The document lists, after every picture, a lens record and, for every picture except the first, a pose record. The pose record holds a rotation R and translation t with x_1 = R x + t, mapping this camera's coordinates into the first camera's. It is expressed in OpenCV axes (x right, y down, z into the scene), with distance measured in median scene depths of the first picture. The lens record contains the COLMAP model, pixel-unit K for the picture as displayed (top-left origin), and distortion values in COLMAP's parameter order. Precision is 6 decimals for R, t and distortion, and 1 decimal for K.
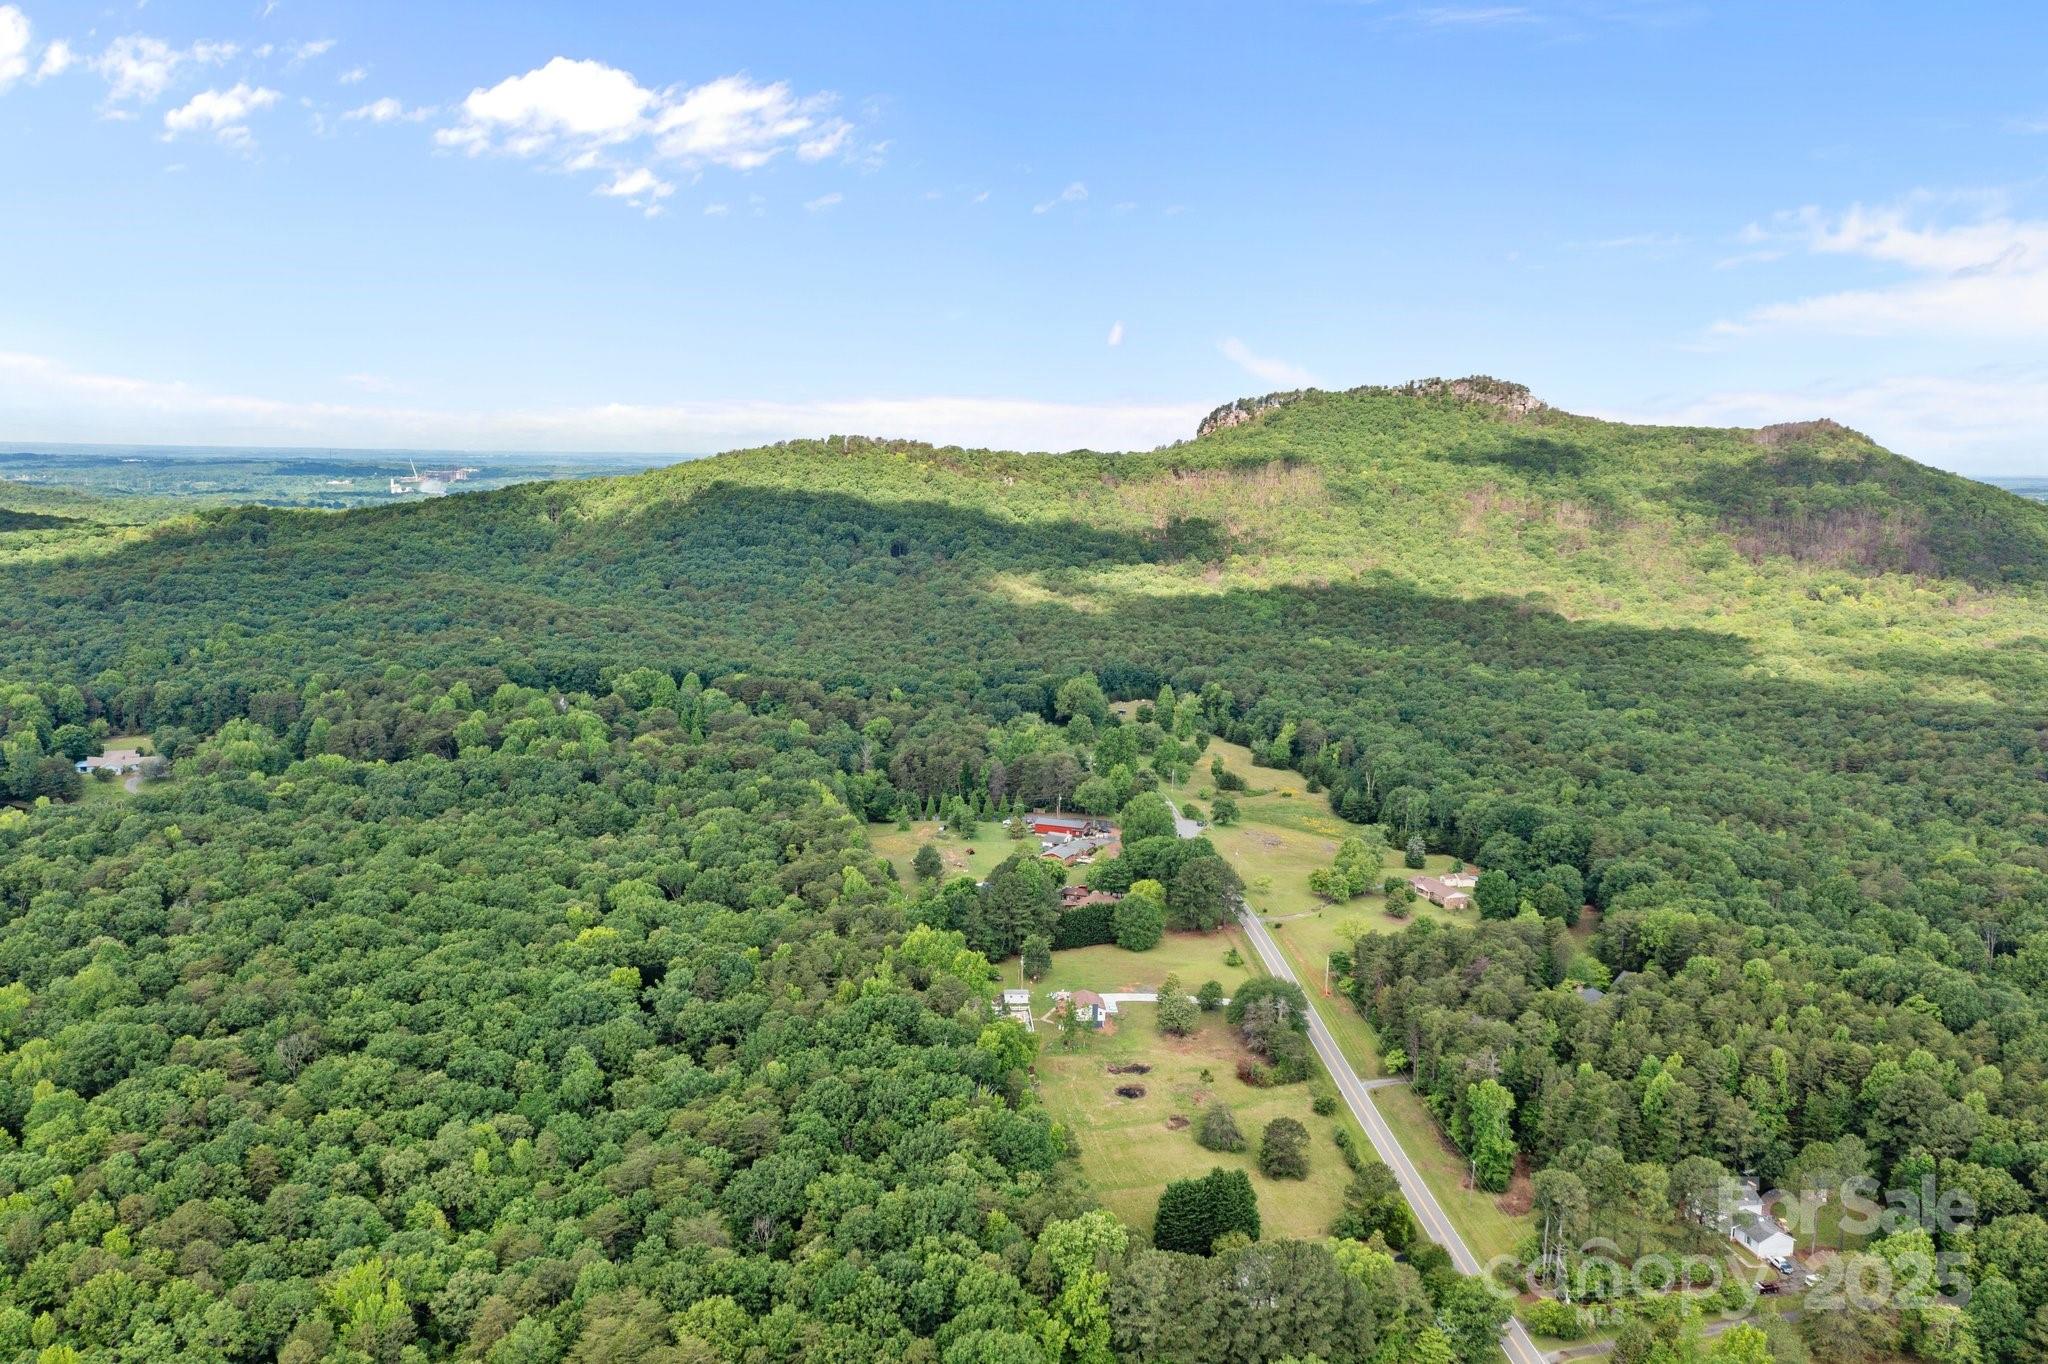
lens RADIAL K [[1622.3, 0, 1022.7], [0, 1622.3, 654.9], [0, 0, 1]] dist [-0.008754, -0.000151]
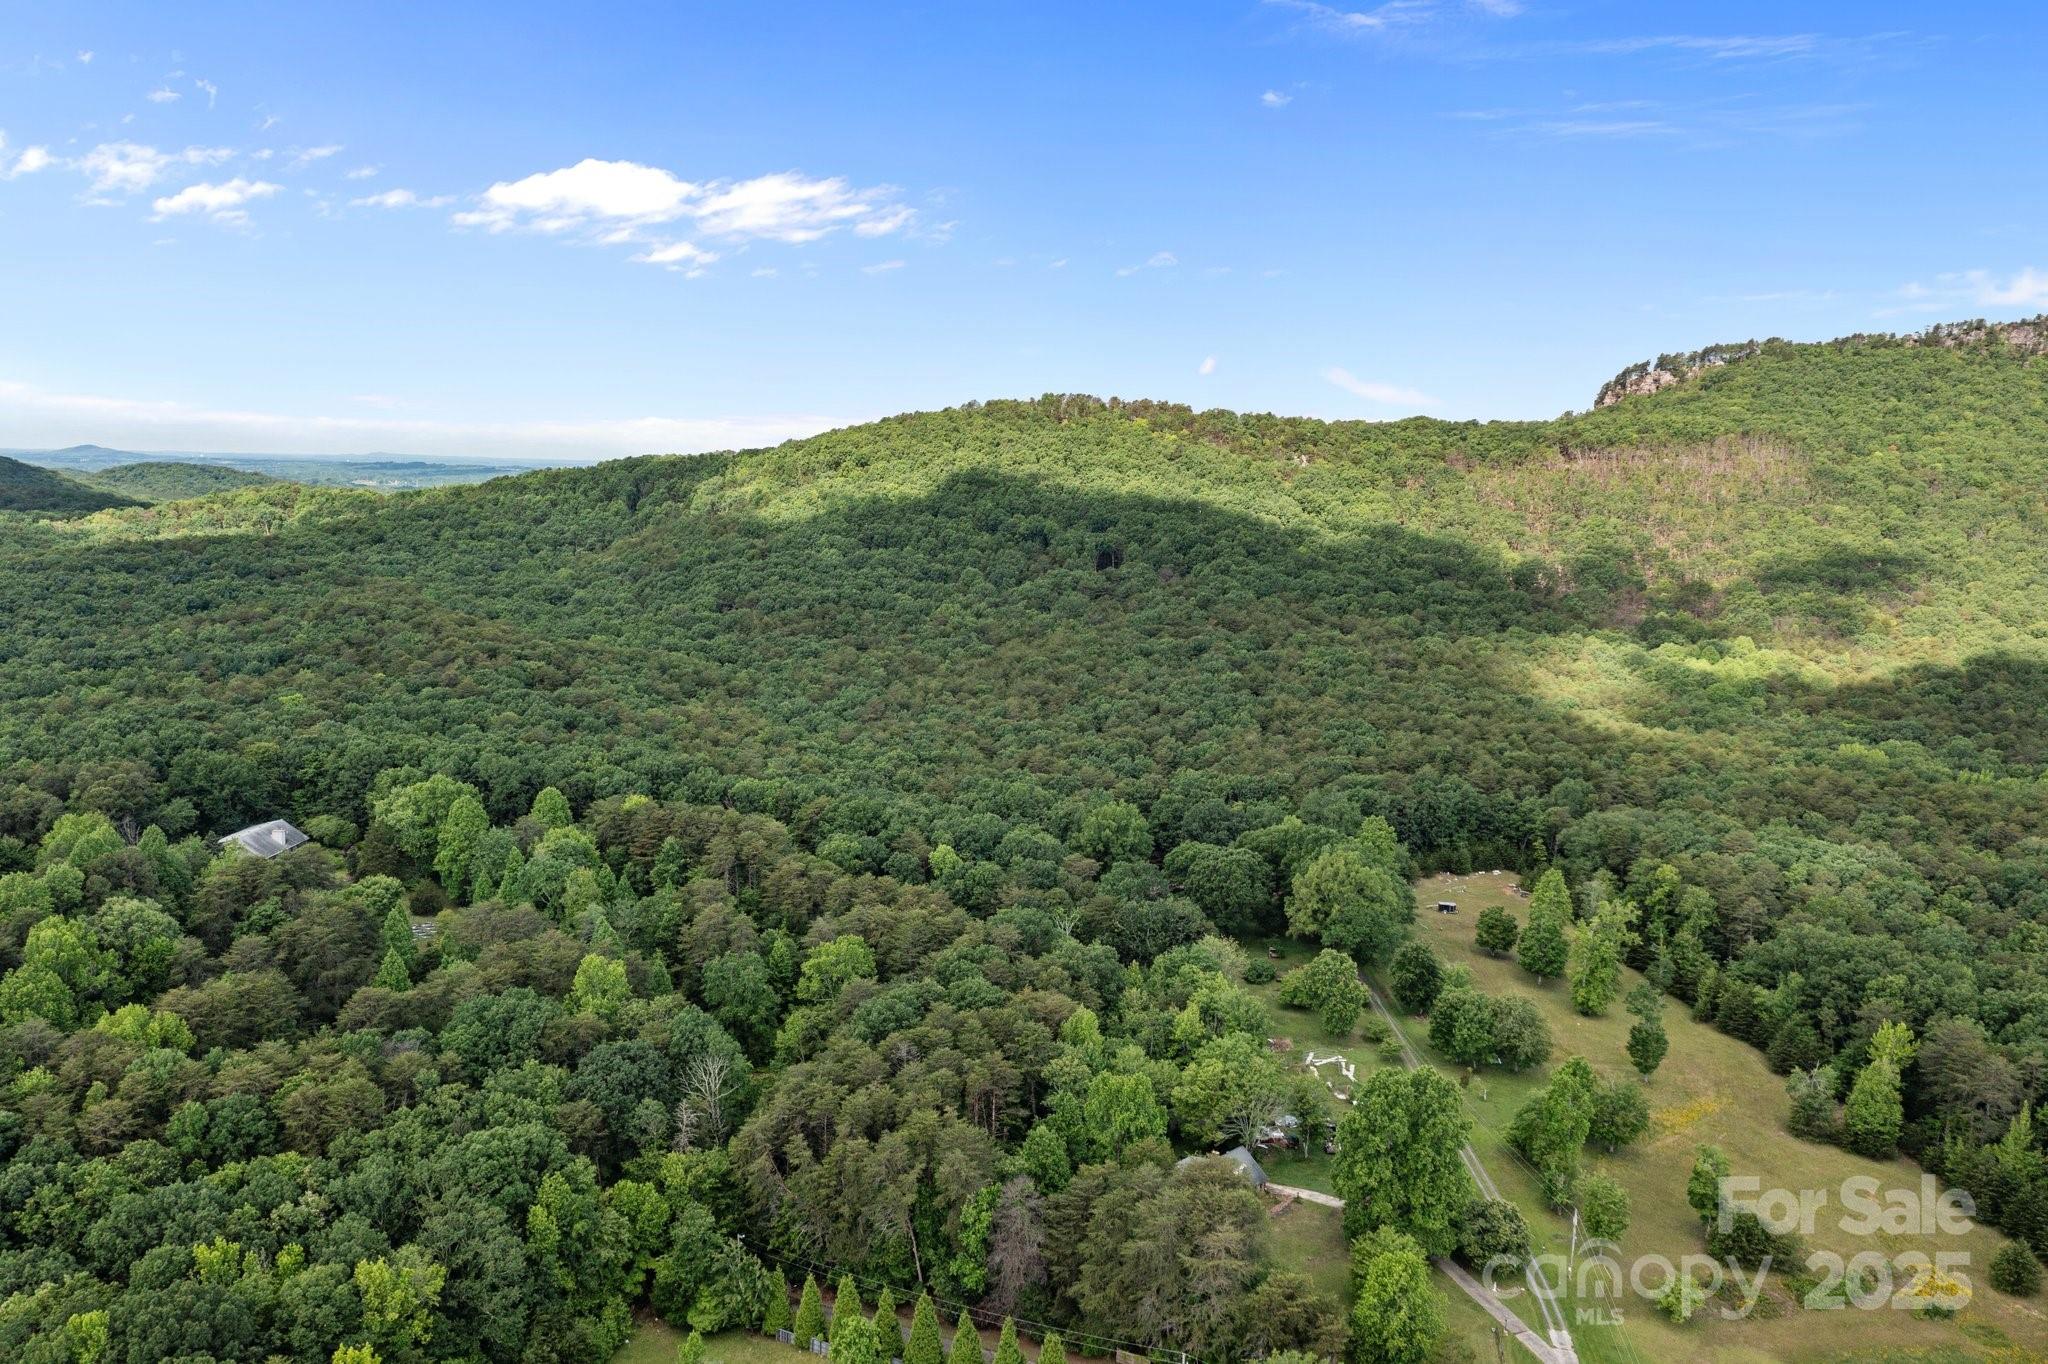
lens RADIAL K [[1622.3, 0, 1022.7], [0, 1622.3, 654.9], [0, 0, 1]] dist [-0.008754, -0.000151]
pose [[0.976138, 0.032258, -0.214742, 0.031157], [-0.034856, 0.999358, -0.008320, -0.022796], [0.214335, 0.015606, 0.976635, 0.407495]]
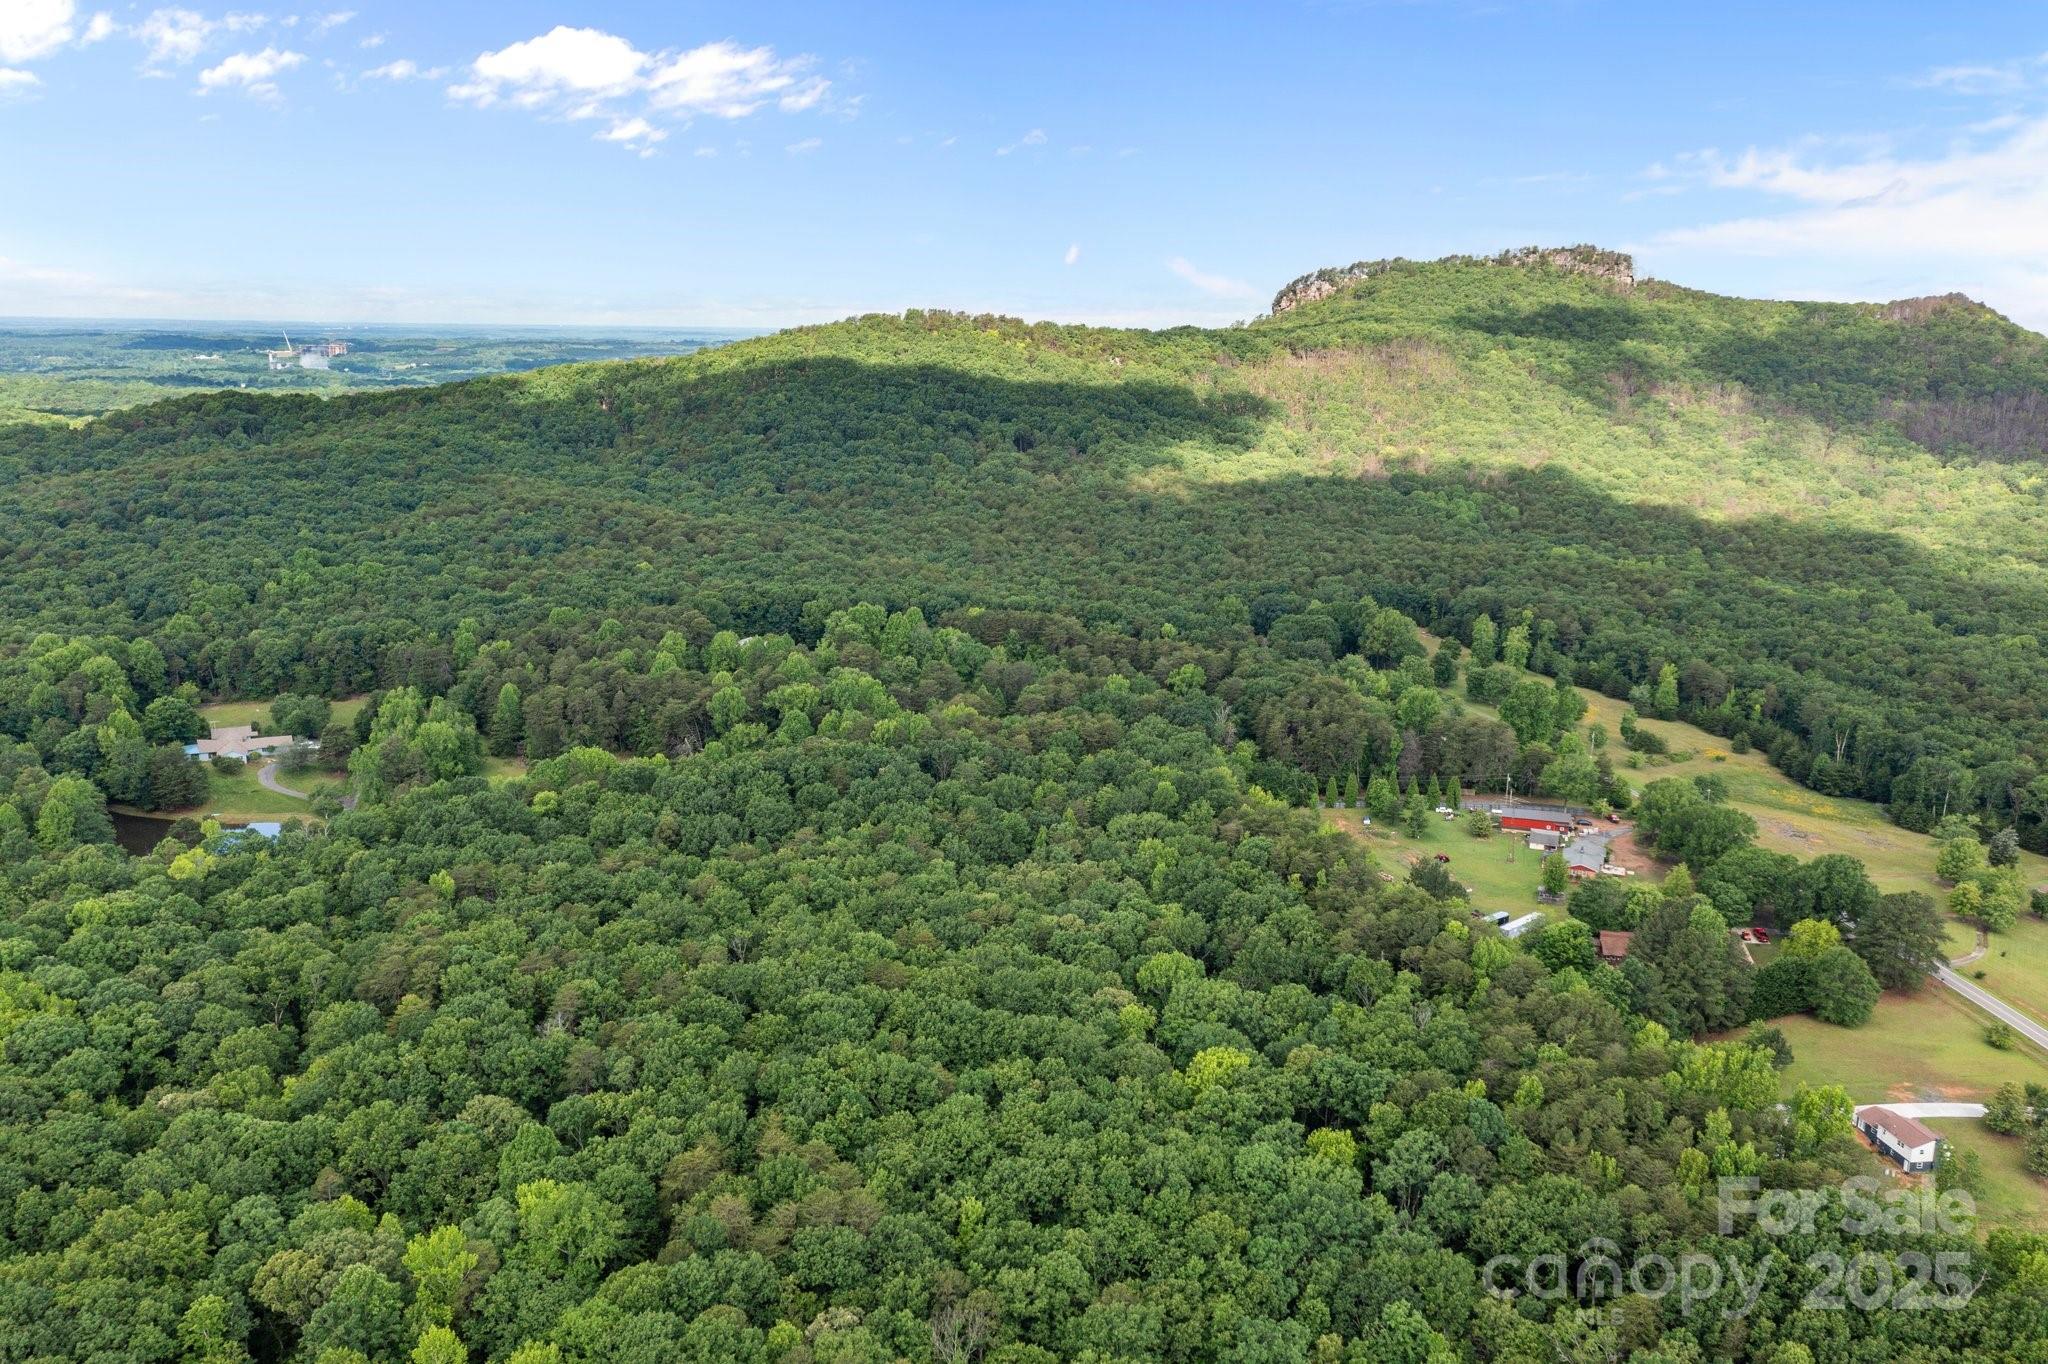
lens RADIAL K [[1622.3, 0, 1022.7], [0, 1622.3, 654.9], [0, 0, 1]] dist [-0.008754, -0.000151]
pose [[0.996919, -0.014729, 0.077046, -0.159084], [0.008762, 0.996975, 0.077227, -0.020457], [-0.077951, -0.076314, 0.994032, 0.138388]]
